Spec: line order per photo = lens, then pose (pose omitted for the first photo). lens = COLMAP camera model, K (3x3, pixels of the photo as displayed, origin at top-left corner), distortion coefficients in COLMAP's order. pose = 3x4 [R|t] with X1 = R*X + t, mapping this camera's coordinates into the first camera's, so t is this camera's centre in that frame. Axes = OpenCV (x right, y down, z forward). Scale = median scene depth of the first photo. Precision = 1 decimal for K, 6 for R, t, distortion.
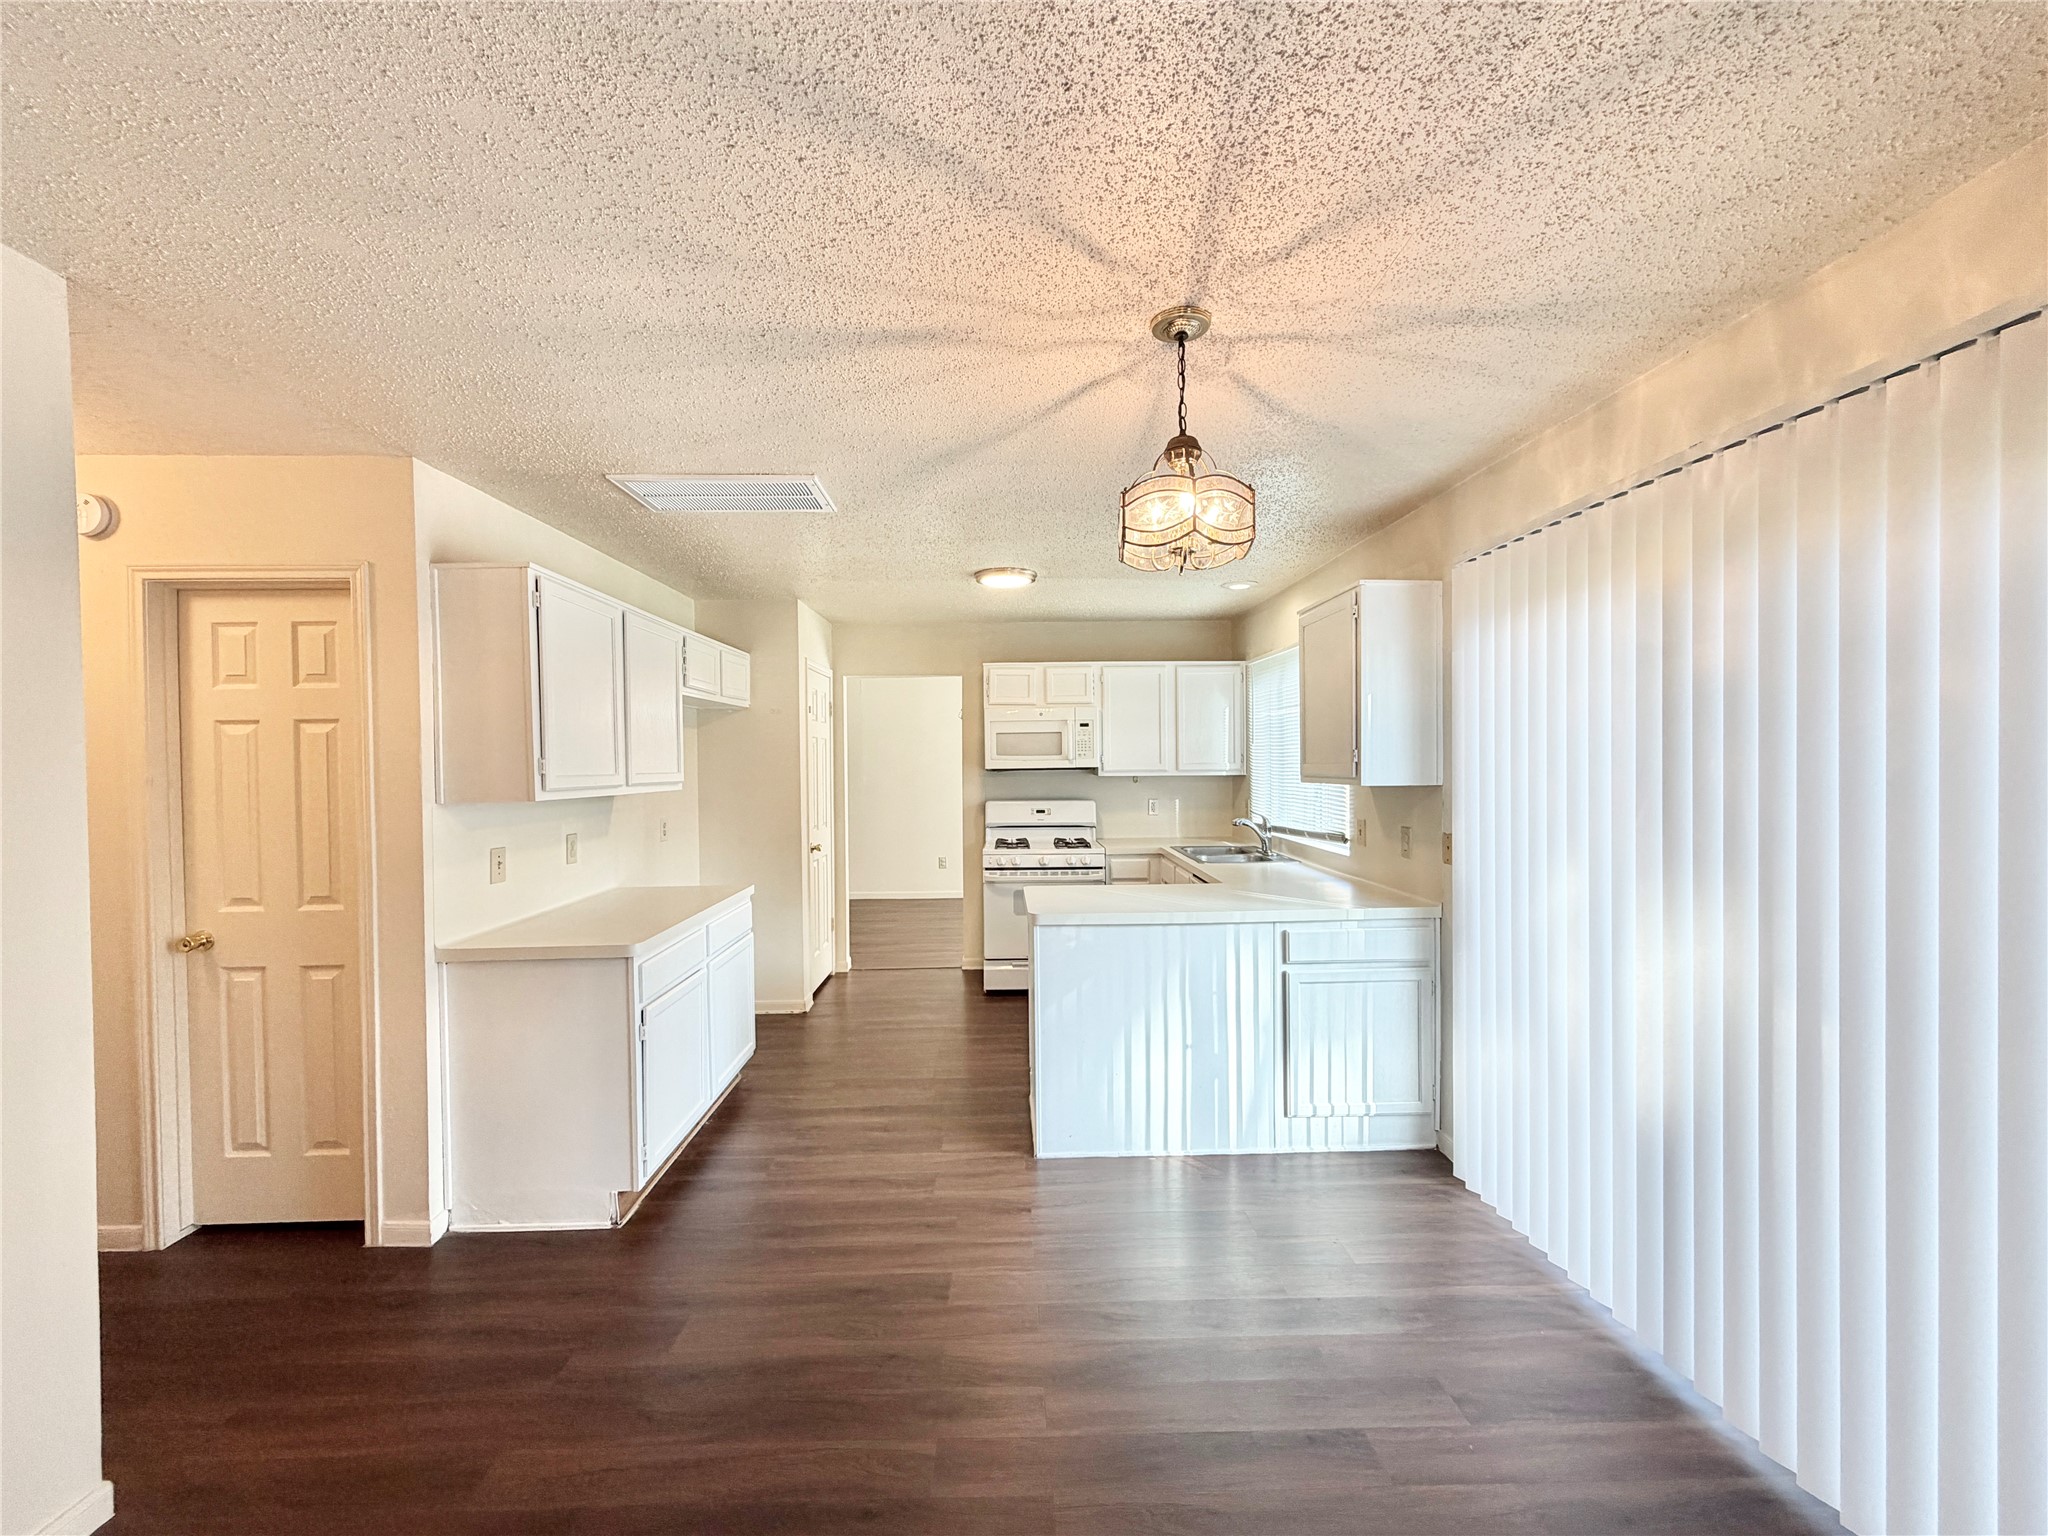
lens RADIAL K [[816.7, 0, 1019.7], [0, 816.7, 765.9], [0, 0, 1]] dist [-0.000597, -0.000089]
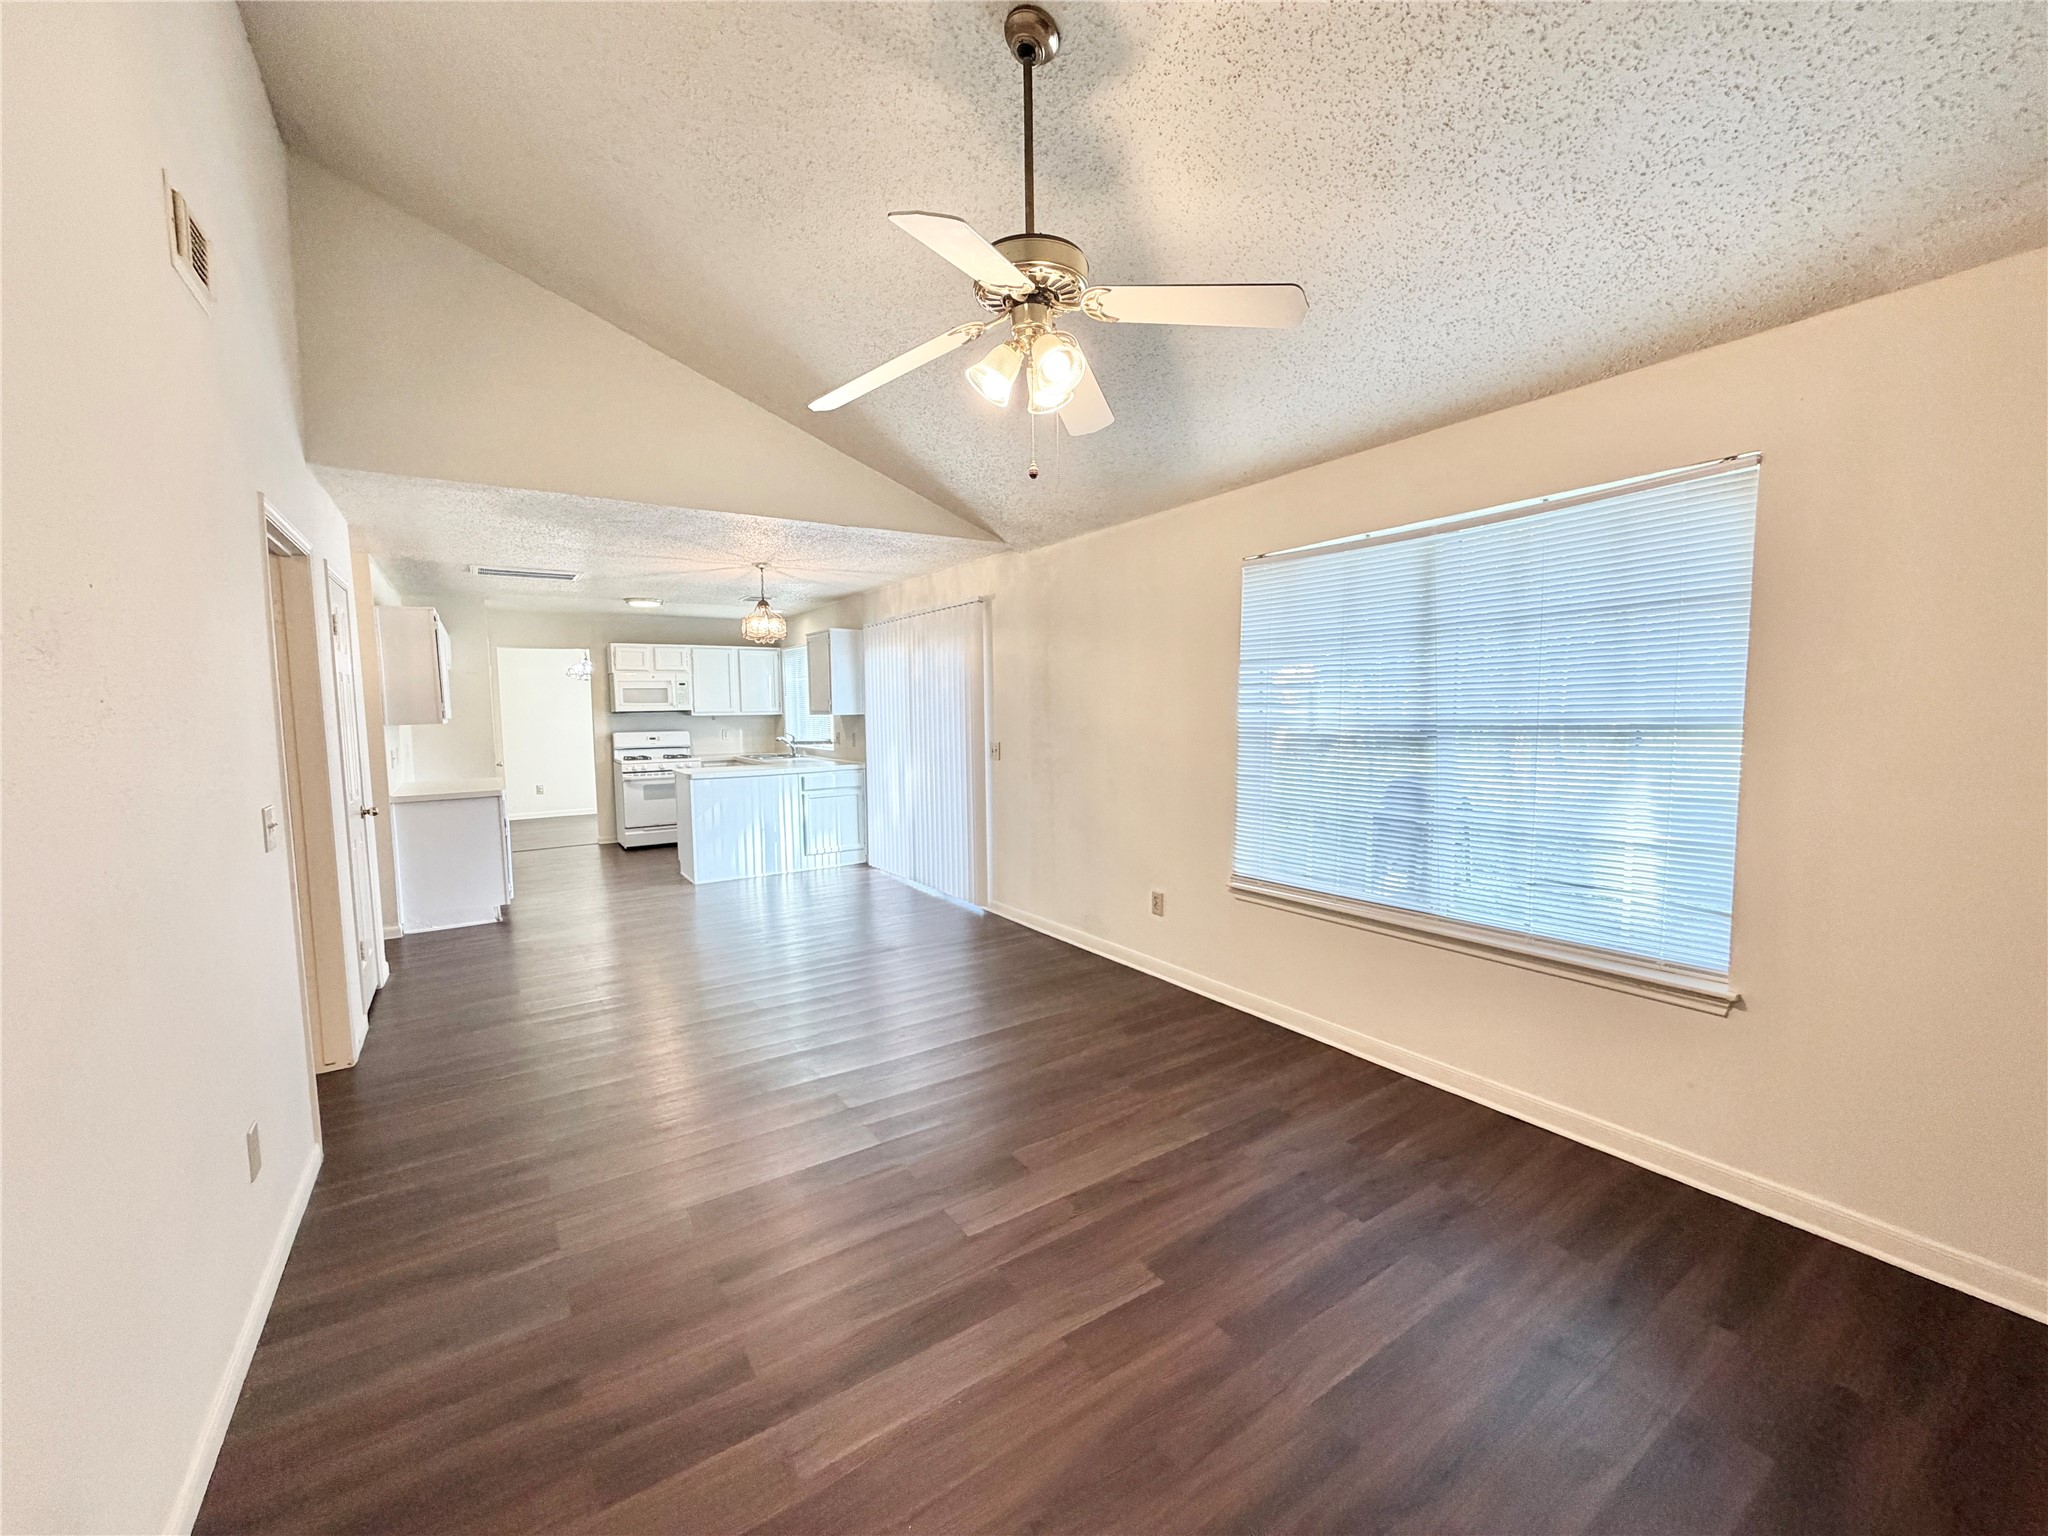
lens RADIAL K [[816.7, 0, 1019.7], [0, 816.7, 765.9], [0, 0, 1]] dist [-0.000597, -0.000089]
pose [[0.844582, -0.040933, 0.533859, -0.245044], [0.008112, 0.997937, 0.063683, 0.015325], [-0.535365, -0.049455, 0.843172, -0.796459]]
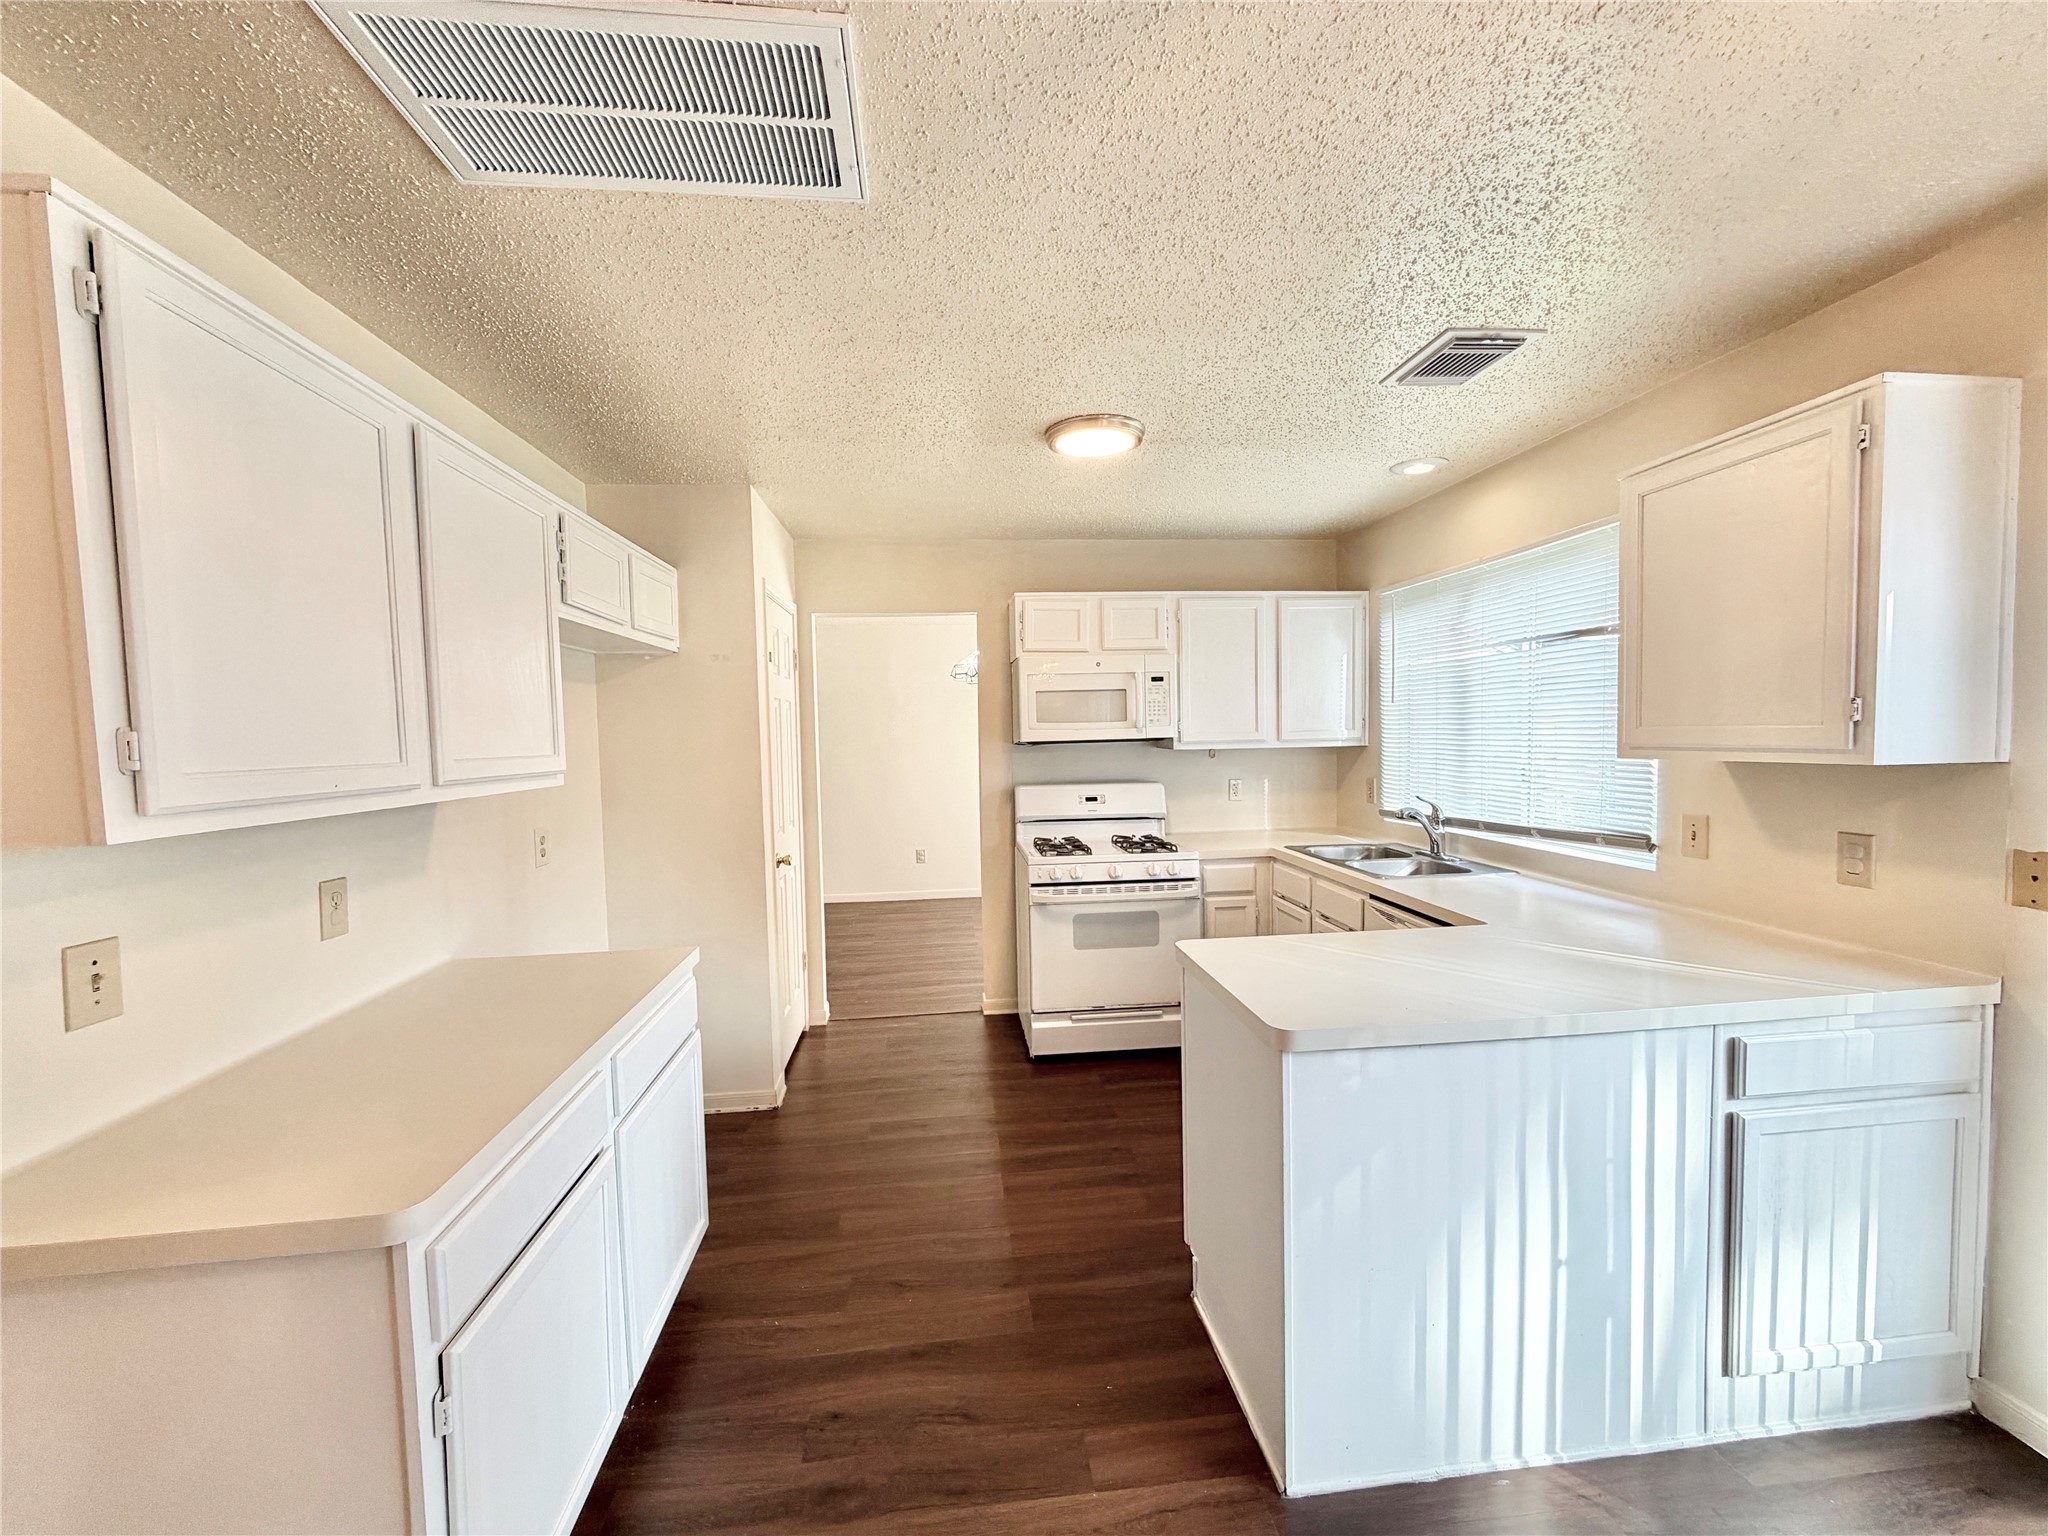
lens RADIAL K [[816.7, 0, 1019.7], [0, 816.7, 765.9], [0, 0, 1]] dist [-0.000597, -0.000089]
pose [[0.996475, -0.014675, 0.082600, -0.109688], [0.011840, 0.999327, 0.034709, -0.000024], [-0.083053, -0.033609, 0.995978, 0.310675]]
